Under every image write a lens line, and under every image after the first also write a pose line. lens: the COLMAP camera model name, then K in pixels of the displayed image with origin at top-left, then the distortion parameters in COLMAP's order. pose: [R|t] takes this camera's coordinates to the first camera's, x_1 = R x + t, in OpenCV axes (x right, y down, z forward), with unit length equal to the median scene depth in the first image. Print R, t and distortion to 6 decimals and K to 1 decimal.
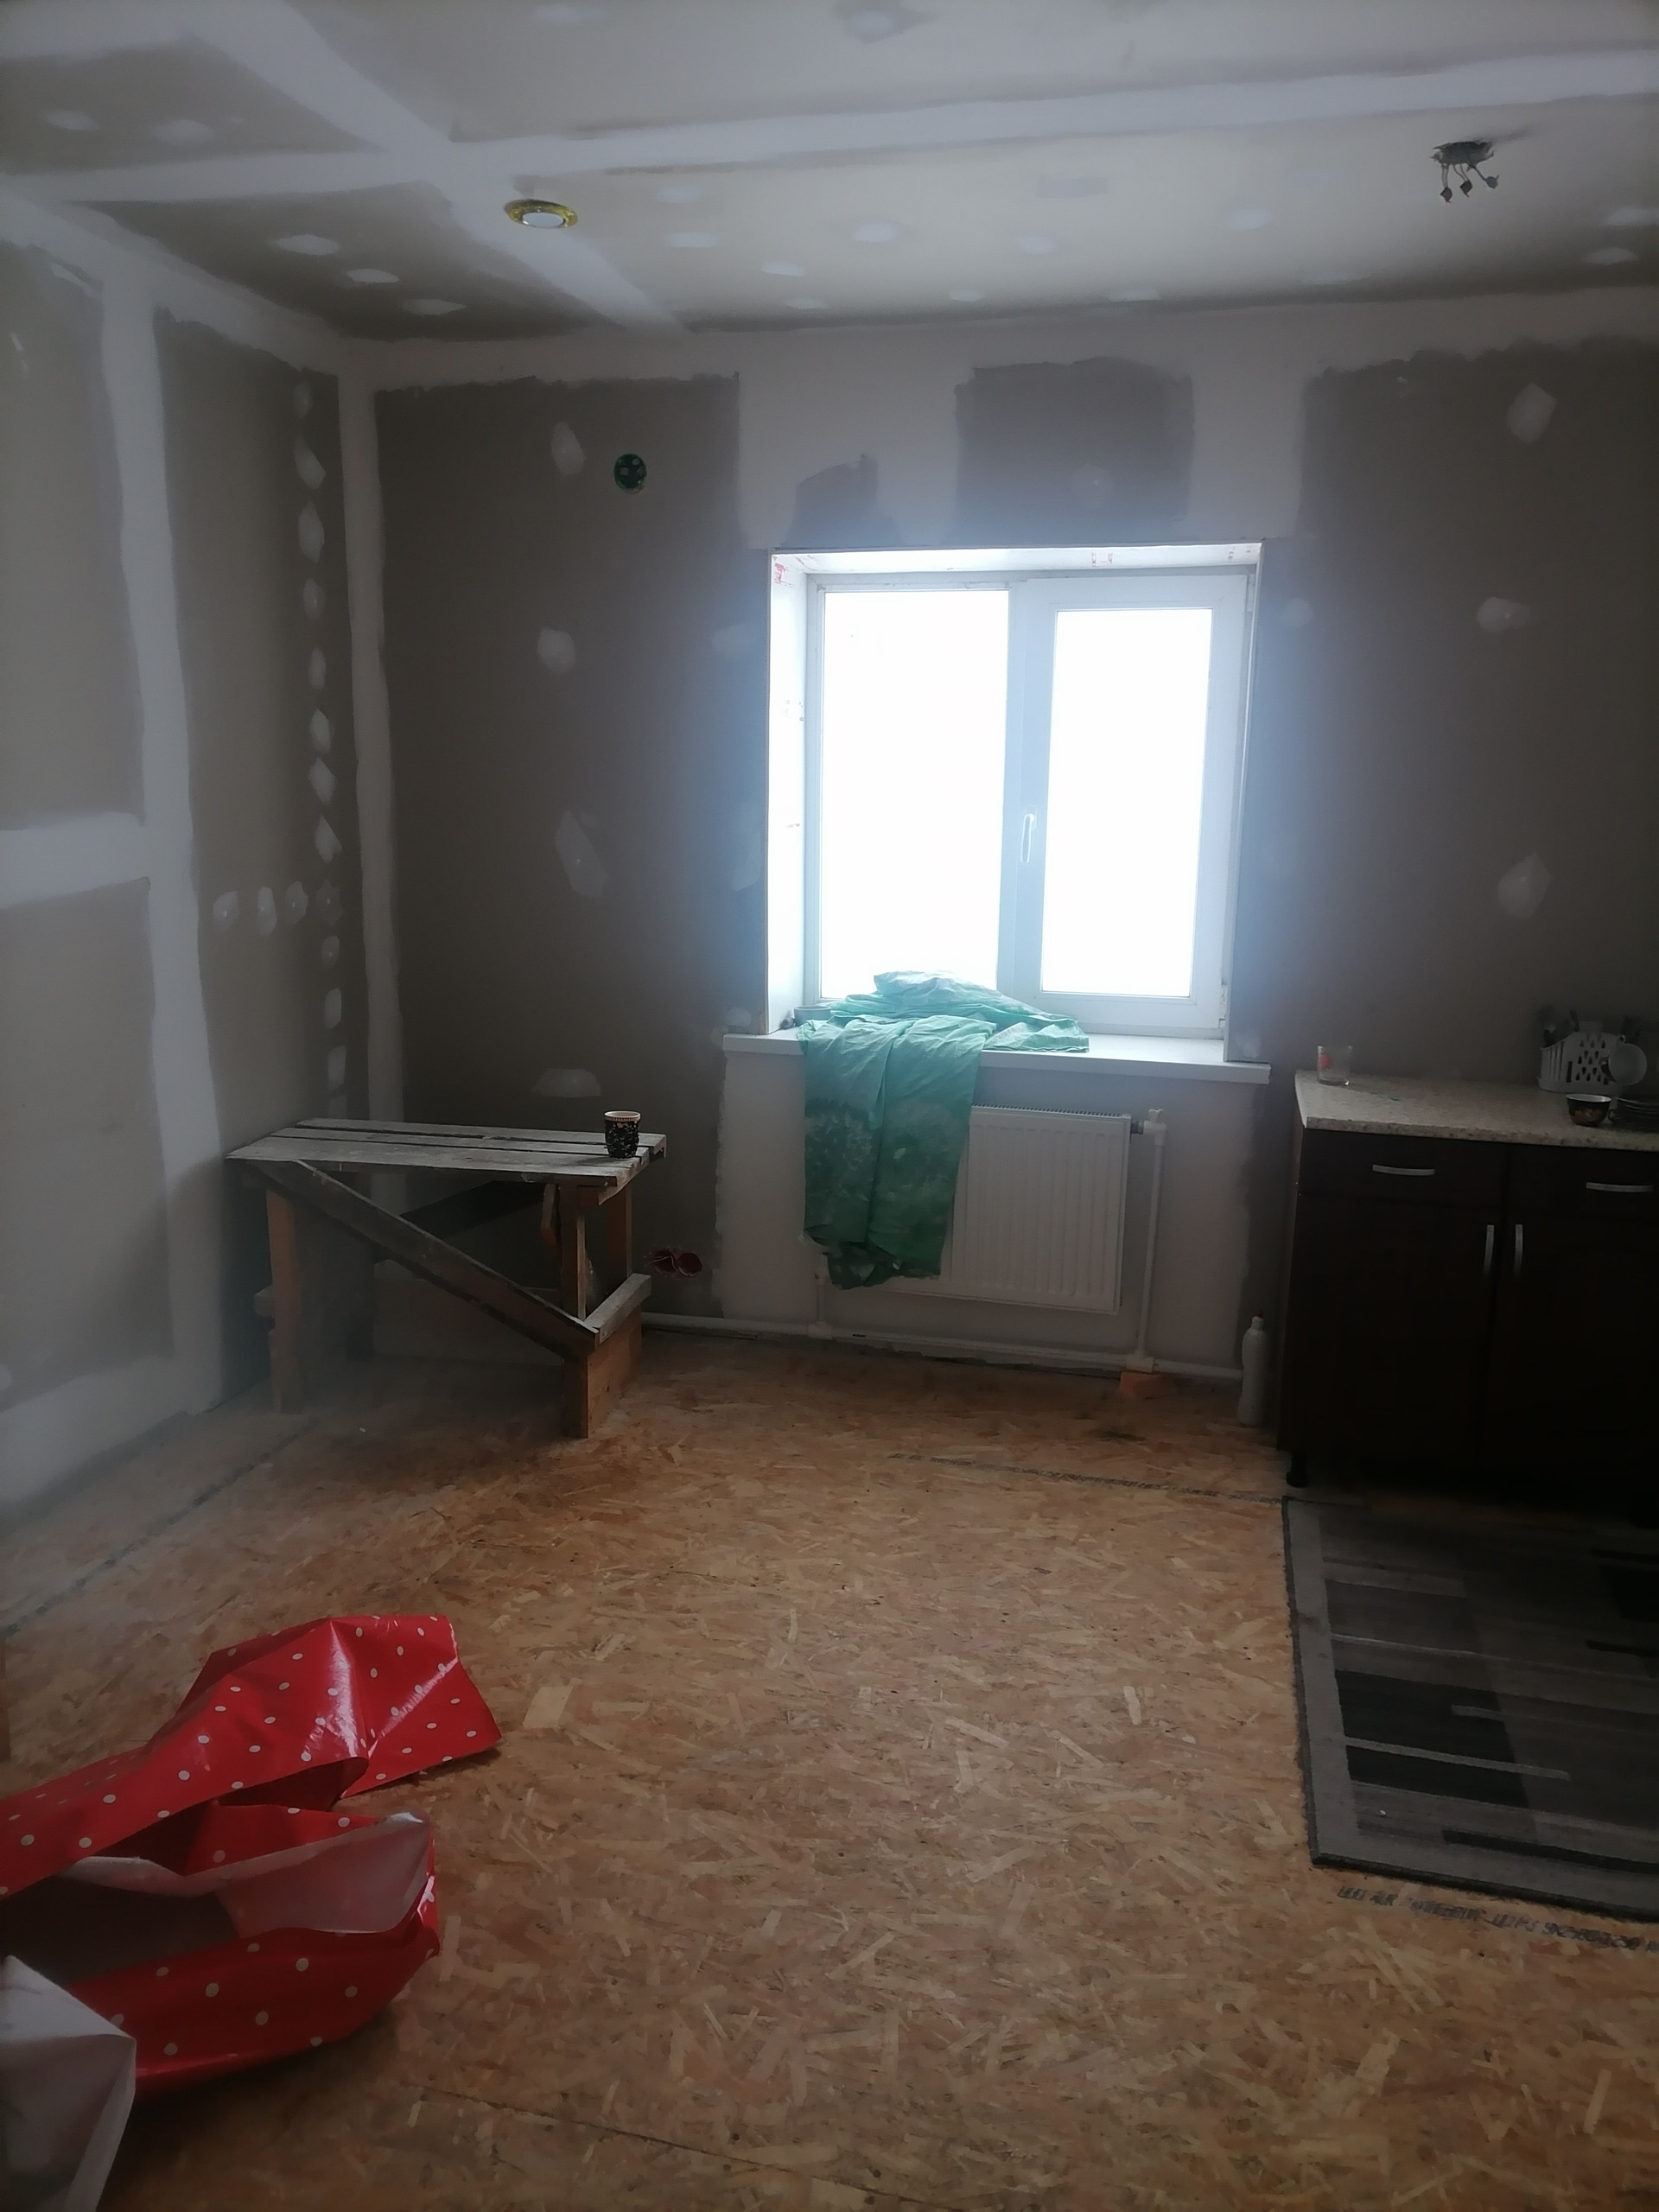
lens RADIAL K [[1653.5, 0, 837.1], [0, 1653.5, 1105.9], [0, 0, 1]] dist [0.038356, -0.003735]
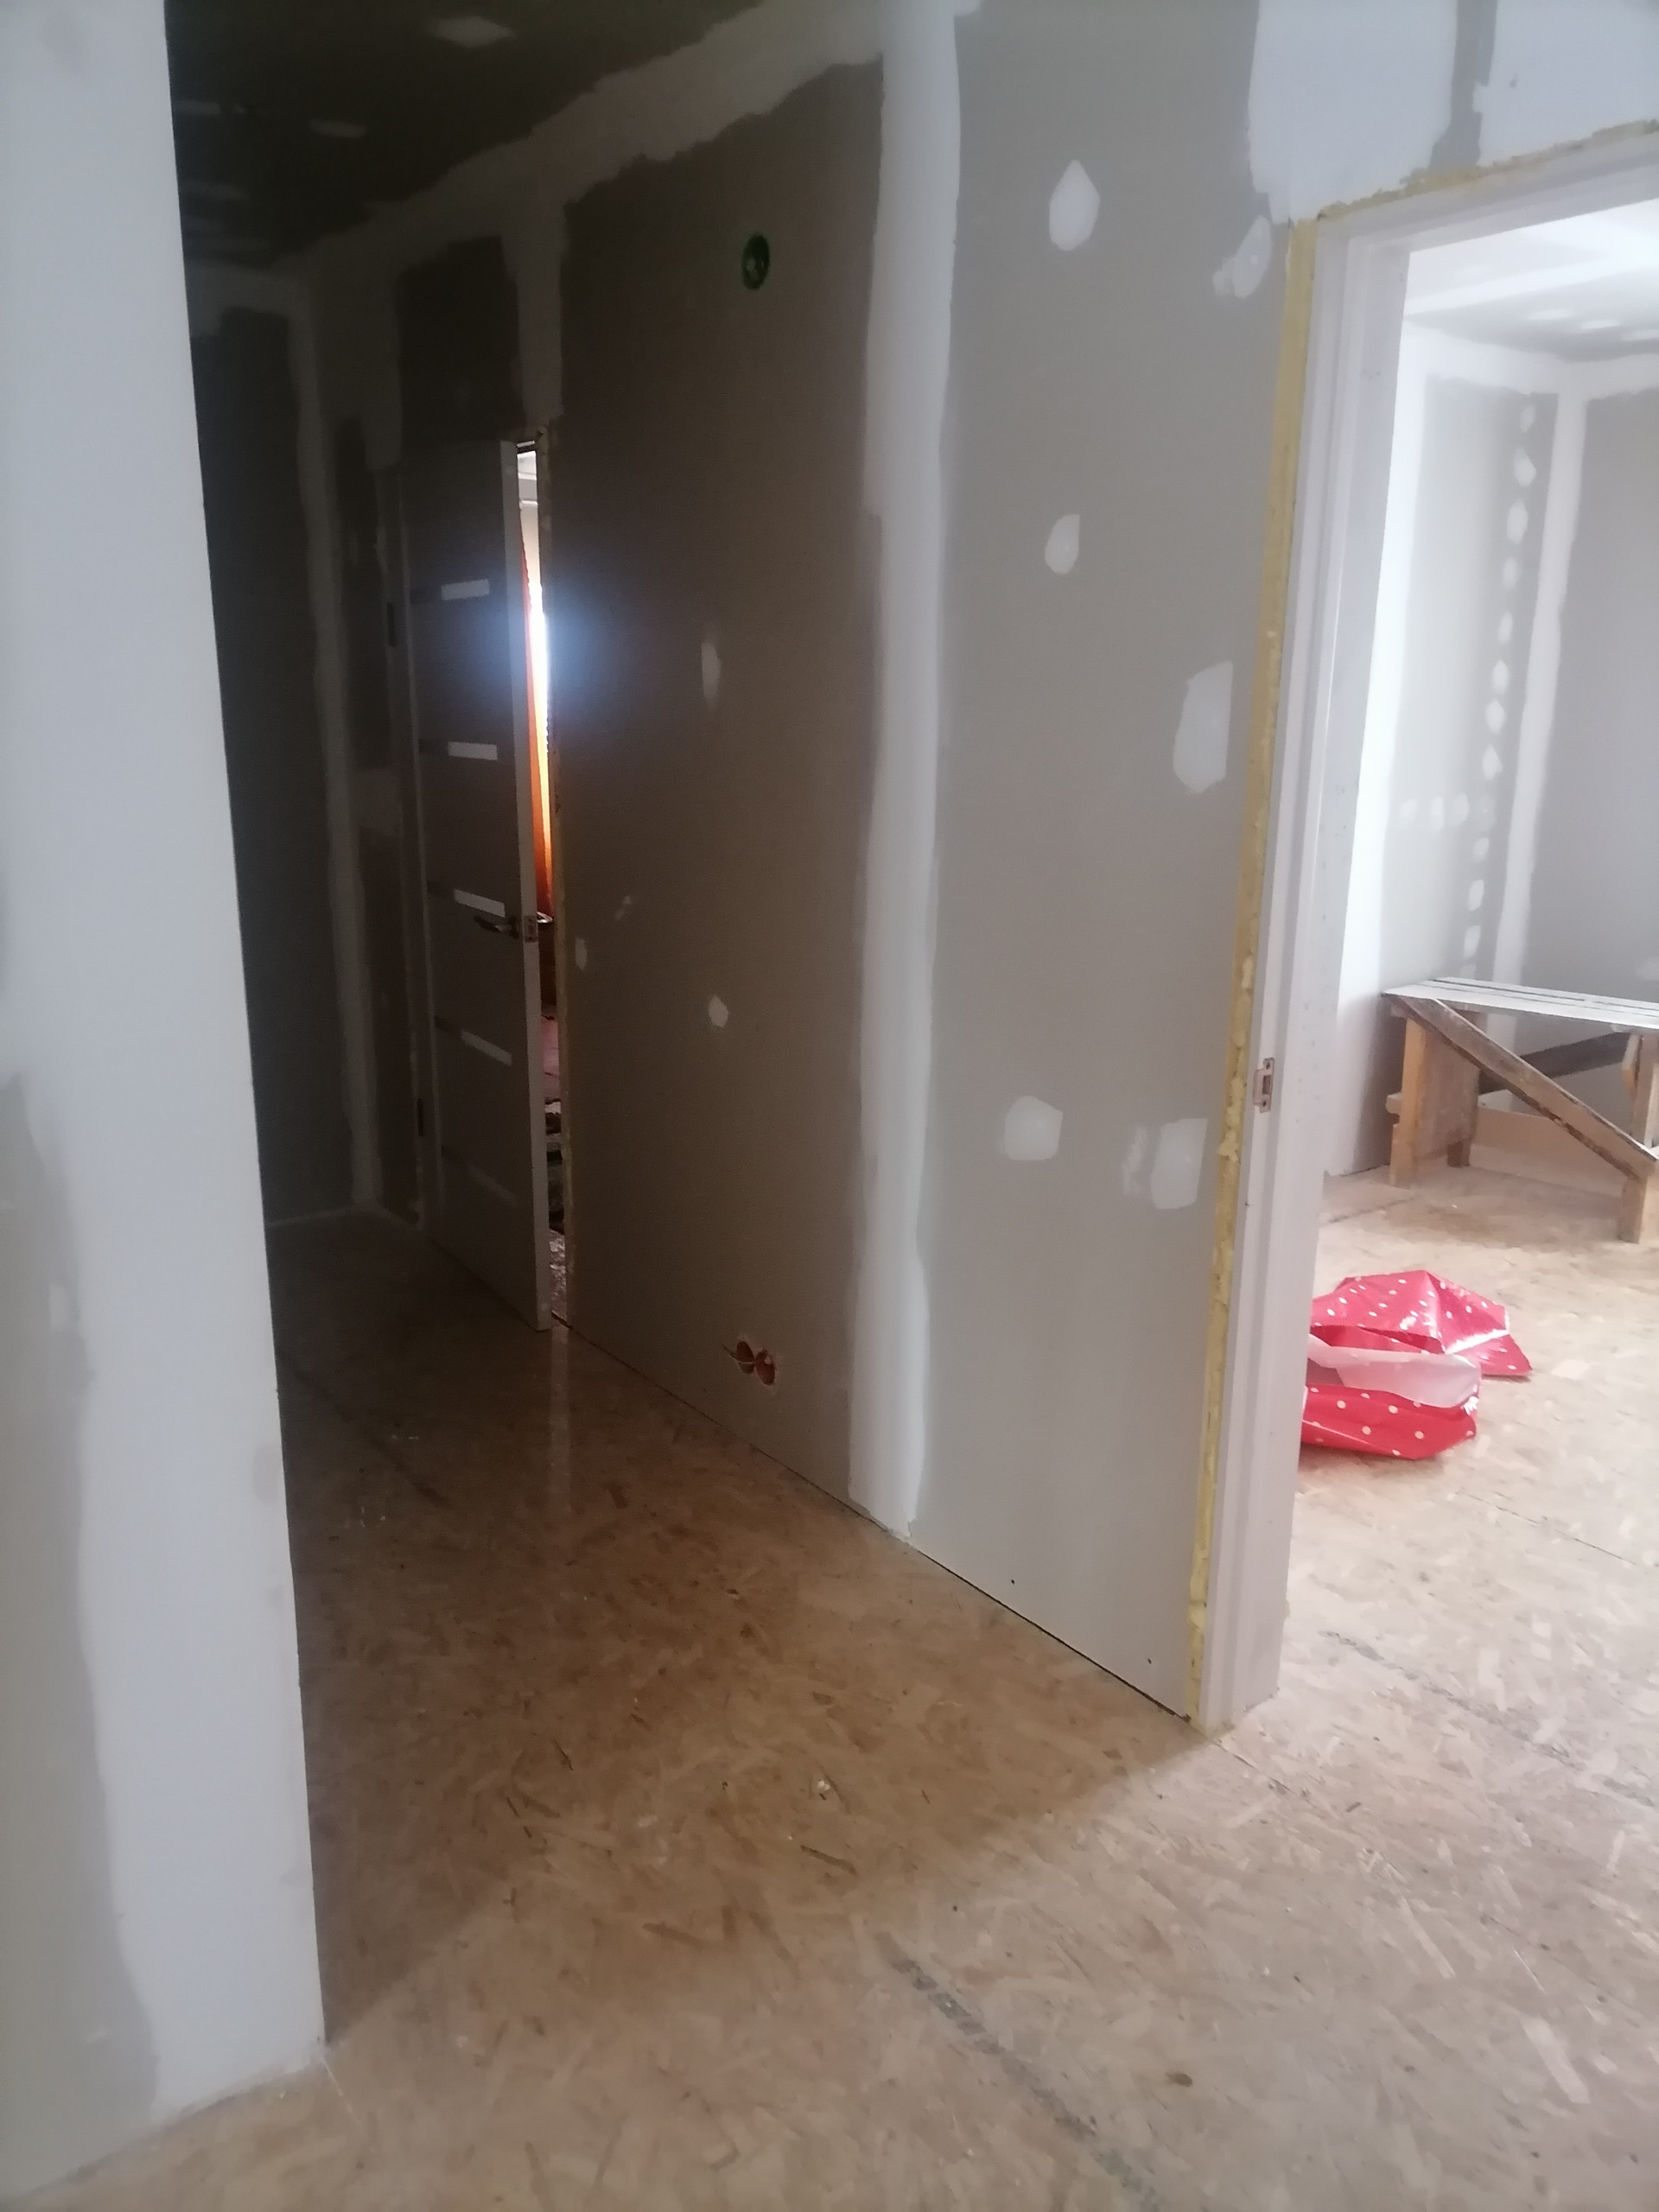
lens RADIAL K [[1653.5, 0, 830.8], [0, 1653.5, 1115.3], [0, 0, 1]] dist [0.038356, -0.003735]
pose [[0.791834, 0.135937, -0.595415, 0.104573], [-0.116253, 0.990638, 0.071566, 0.086788], [0.599570, 0.012551, 0.800224, -0.376505]]
